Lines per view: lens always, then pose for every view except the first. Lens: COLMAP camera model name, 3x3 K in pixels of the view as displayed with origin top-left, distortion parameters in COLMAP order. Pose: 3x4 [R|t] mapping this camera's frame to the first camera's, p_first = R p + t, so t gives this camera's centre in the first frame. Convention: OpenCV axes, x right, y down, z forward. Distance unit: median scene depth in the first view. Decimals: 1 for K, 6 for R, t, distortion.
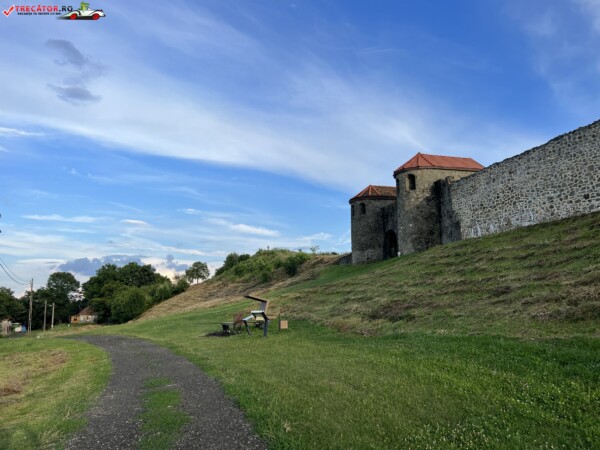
lens RADIAL K [[447.2, 0, 301.6], [0, 447.2, 222.4], [0, 0, 1]] dist [0.112311, -0.177114]
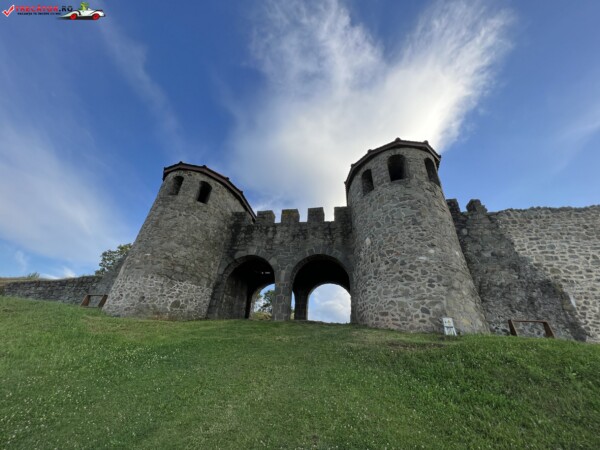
lens RADIAL K [[238.4, 0, 300.0], [0, 238.4, 225.0], [0, 0, 1]] dist [0.000549, 0.000554]
pose [[0.448316, 0.501005, 0.740275, 0.008373], [-0.236261, 0.865127, -0.442421, 0.052176], [-0.862087, 0.023447, 0.506218, 0.487217]]
